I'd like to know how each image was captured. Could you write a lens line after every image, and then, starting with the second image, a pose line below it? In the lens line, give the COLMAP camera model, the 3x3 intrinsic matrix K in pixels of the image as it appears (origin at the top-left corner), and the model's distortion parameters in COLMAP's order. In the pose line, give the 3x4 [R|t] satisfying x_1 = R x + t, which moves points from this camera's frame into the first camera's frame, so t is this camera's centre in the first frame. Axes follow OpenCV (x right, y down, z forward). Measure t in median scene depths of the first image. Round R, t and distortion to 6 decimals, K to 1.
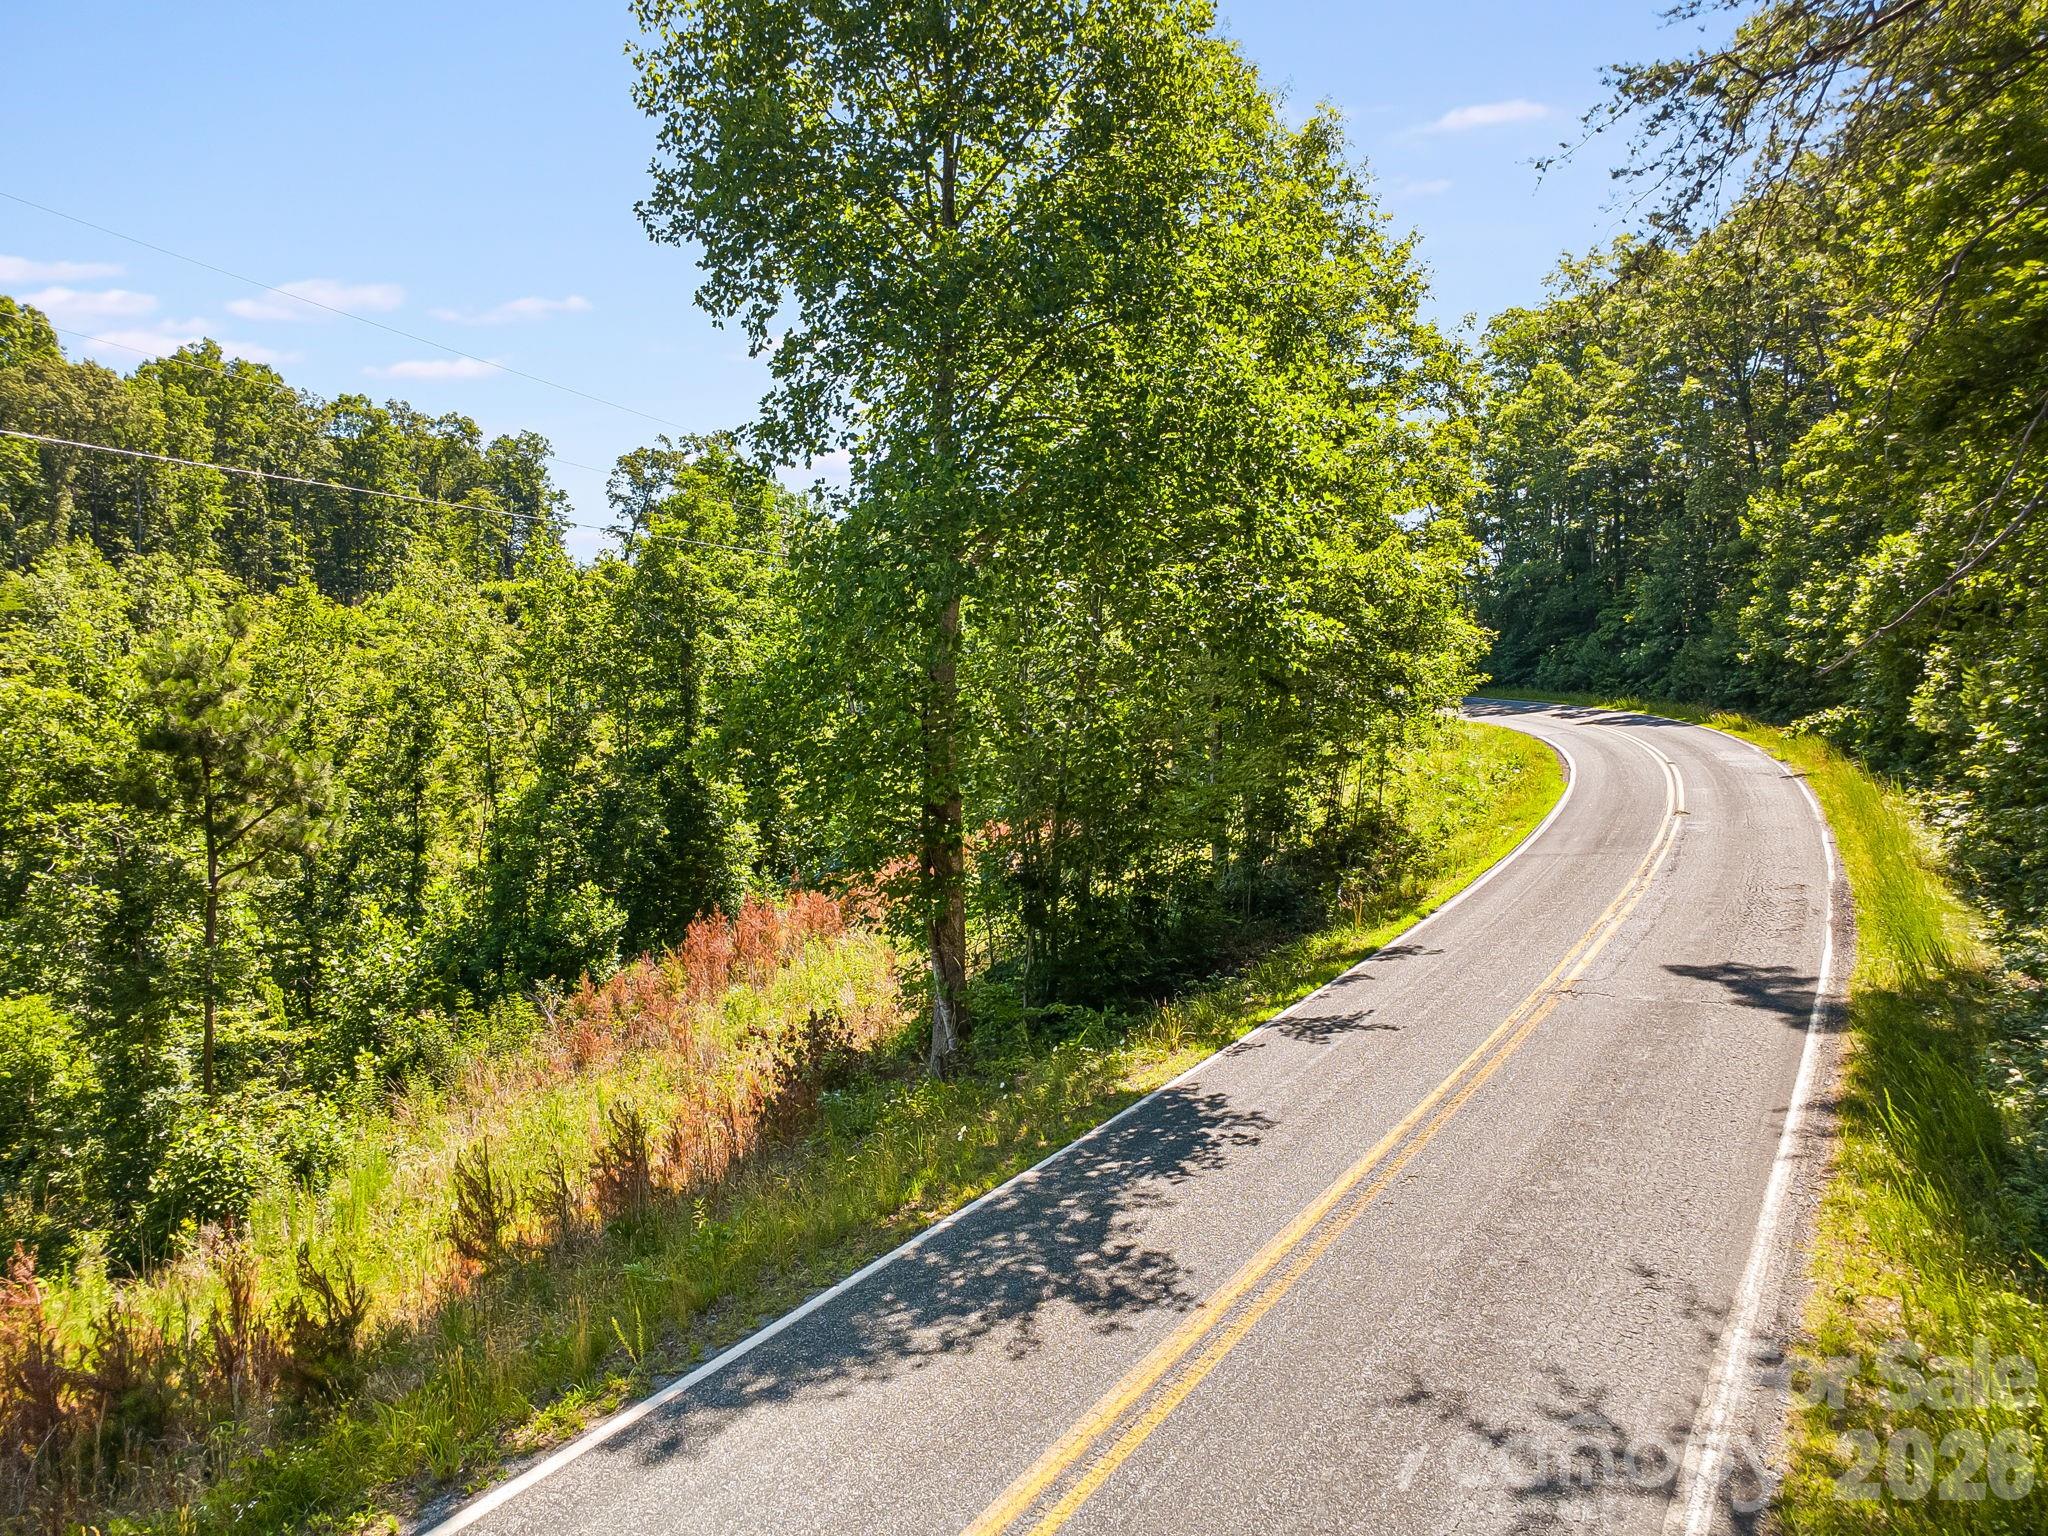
lens RADIAL K [[1458.2, 0, 1025.7], [0, 1458.2, 760.5], [0, 0, 1]] dist [0.005267, 0.003483]
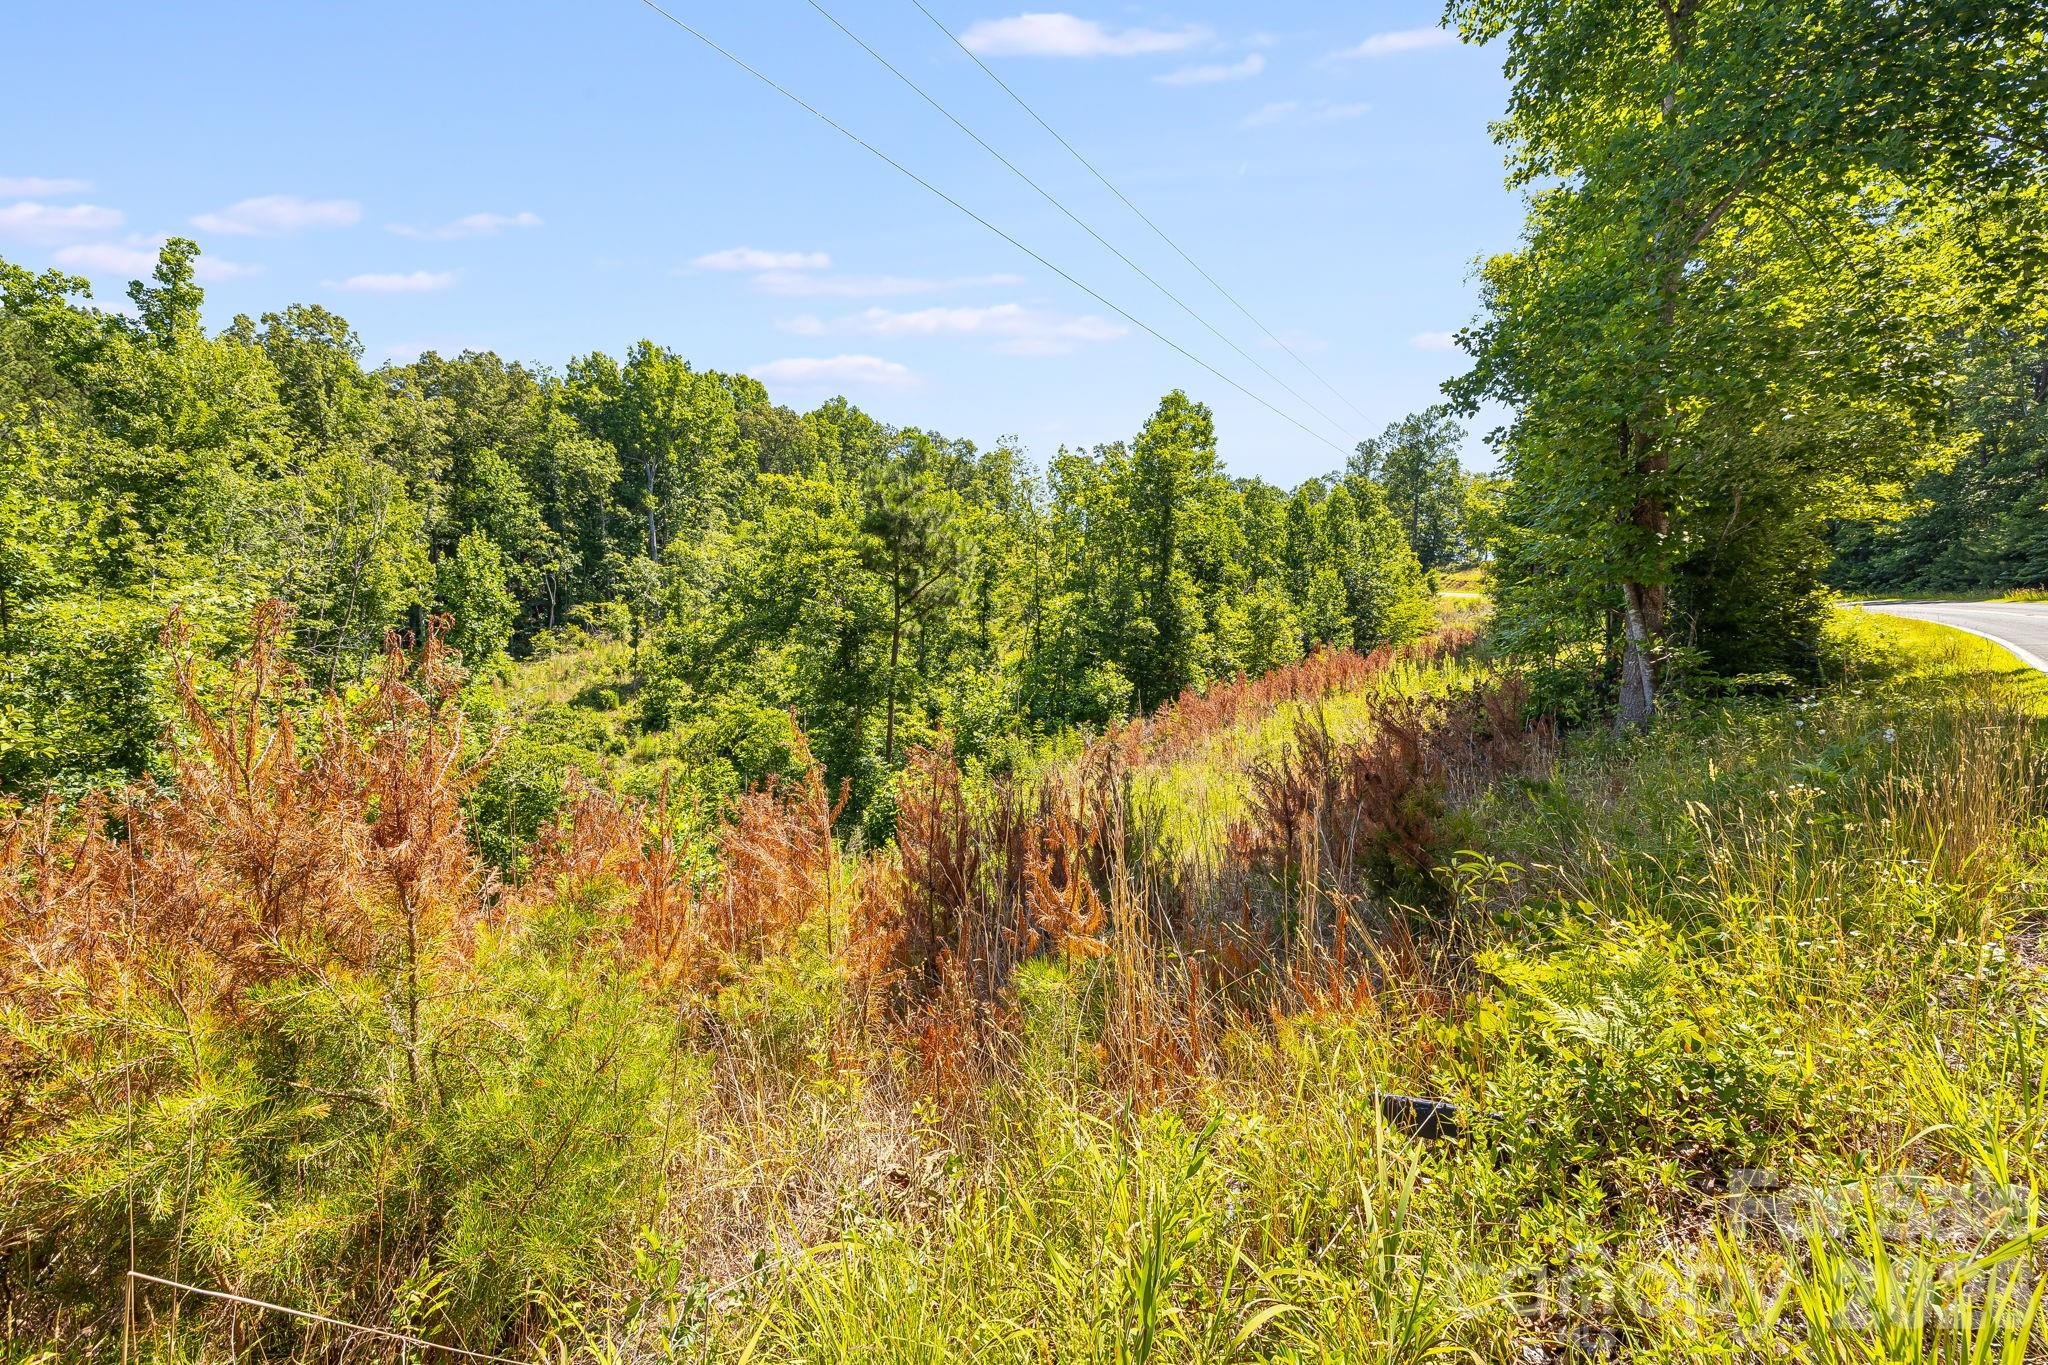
lens RADIAL K [[884.2, 0, 1024.0], [0, 884.2, 682.5], [0, 0, 1]] dist [0.001582, 0.000462]
pose [[0.956823, 0.059397, -0.284538, -0.103473], [-0.049005, 0.997850, 0.043510, 0.057056], [0.286511, -0.027687, 0.957677, 0.102885]]
